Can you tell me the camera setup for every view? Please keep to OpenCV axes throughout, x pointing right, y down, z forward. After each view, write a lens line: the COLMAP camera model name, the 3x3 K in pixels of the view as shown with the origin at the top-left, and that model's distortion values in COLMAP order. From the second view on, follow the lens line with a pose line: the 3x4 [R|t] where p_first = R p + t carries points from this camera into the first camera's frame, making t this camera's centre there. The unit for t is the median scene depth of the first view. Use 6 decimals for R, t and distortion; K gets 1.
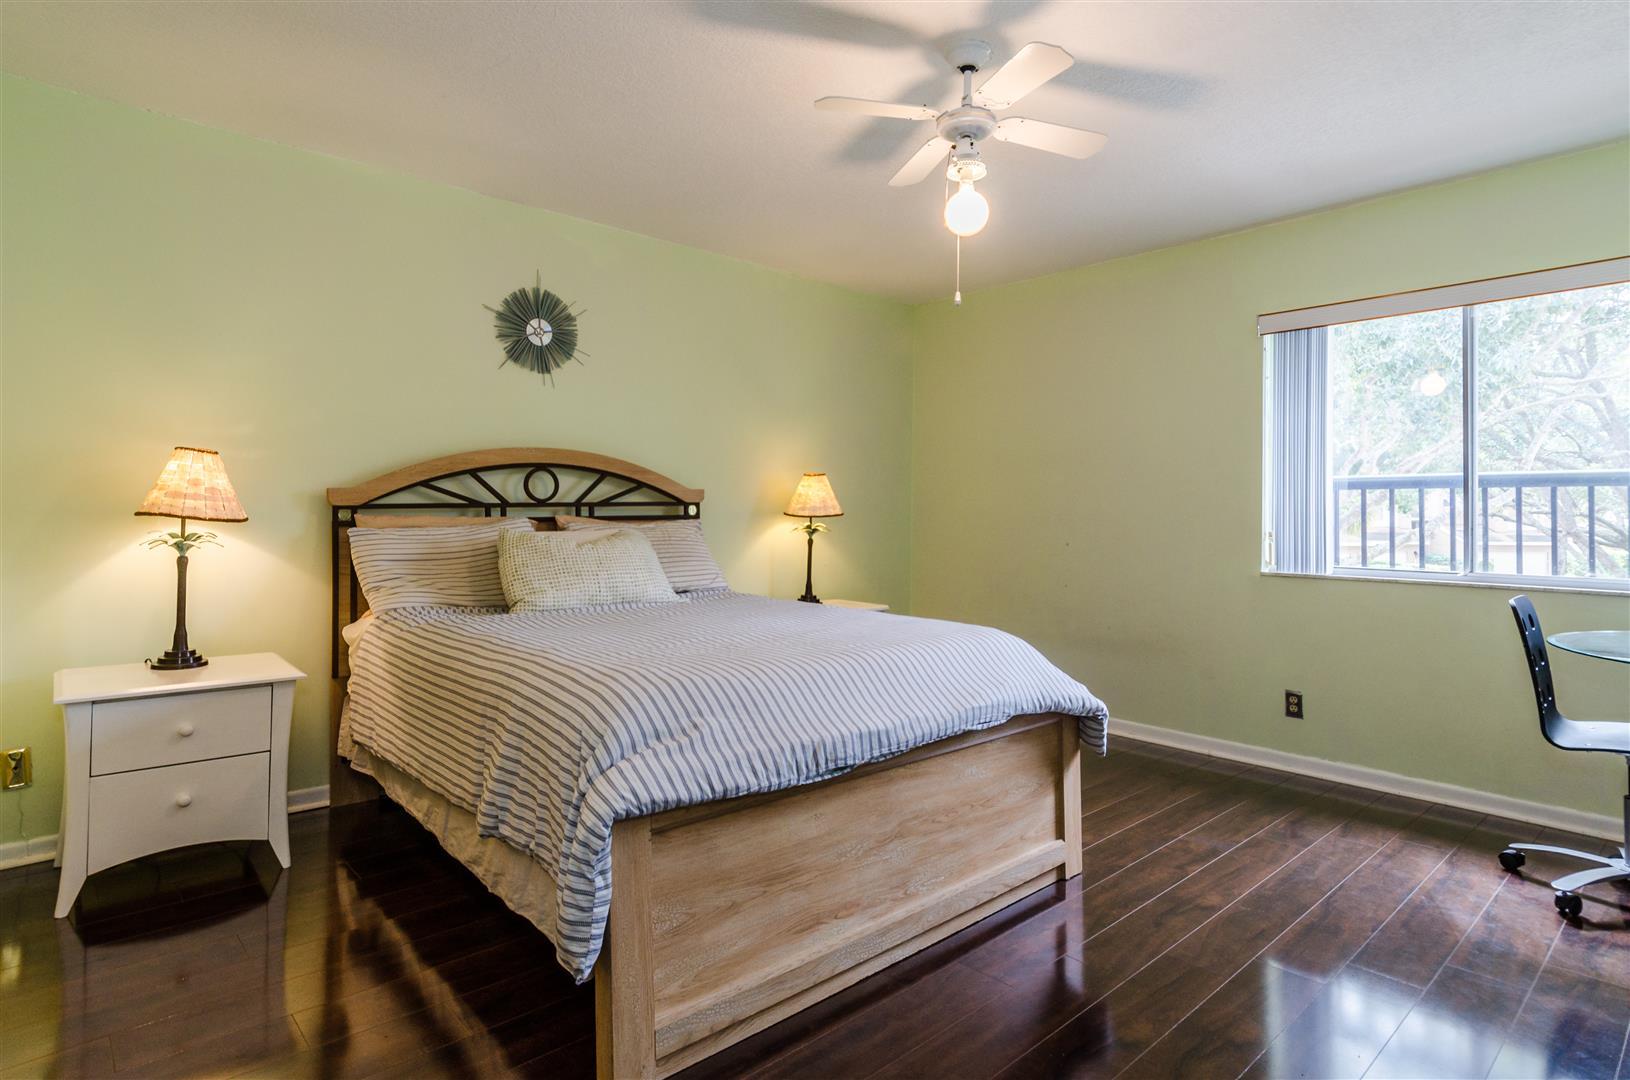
lens RADIAL K [[860.3, 0, 815.7], [0, 860.3, 532.2], [0, 0, 1]] dist [0.016370, -0.009881]
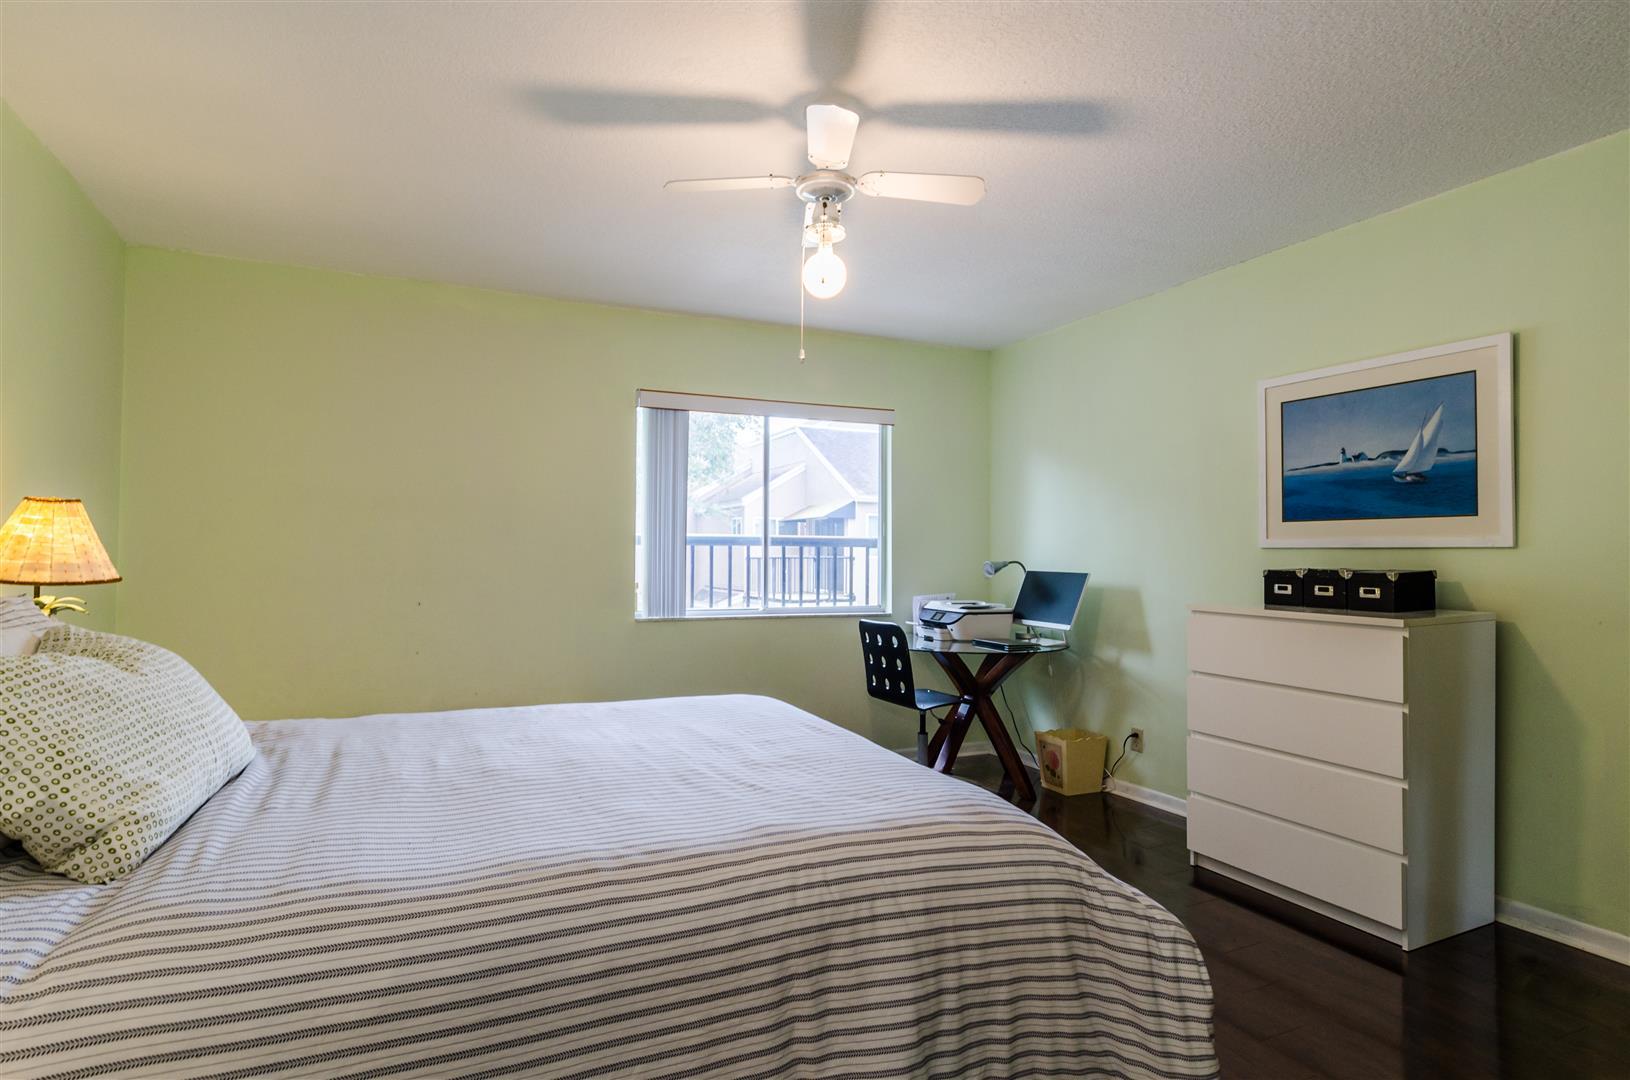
lens RADIAL K [[860.3, 0, 815.1], [0, 860.3, 547.6], [0, 0, 1]] dist [0.016370, -0.009881]
pose [[0.306346, 0.011003, 0.951857, -0.487187], [0.023760, 0.999533, -0.019202, -0.019692], [-0.951624, 0.028499, 0.305941, 0.462651]]
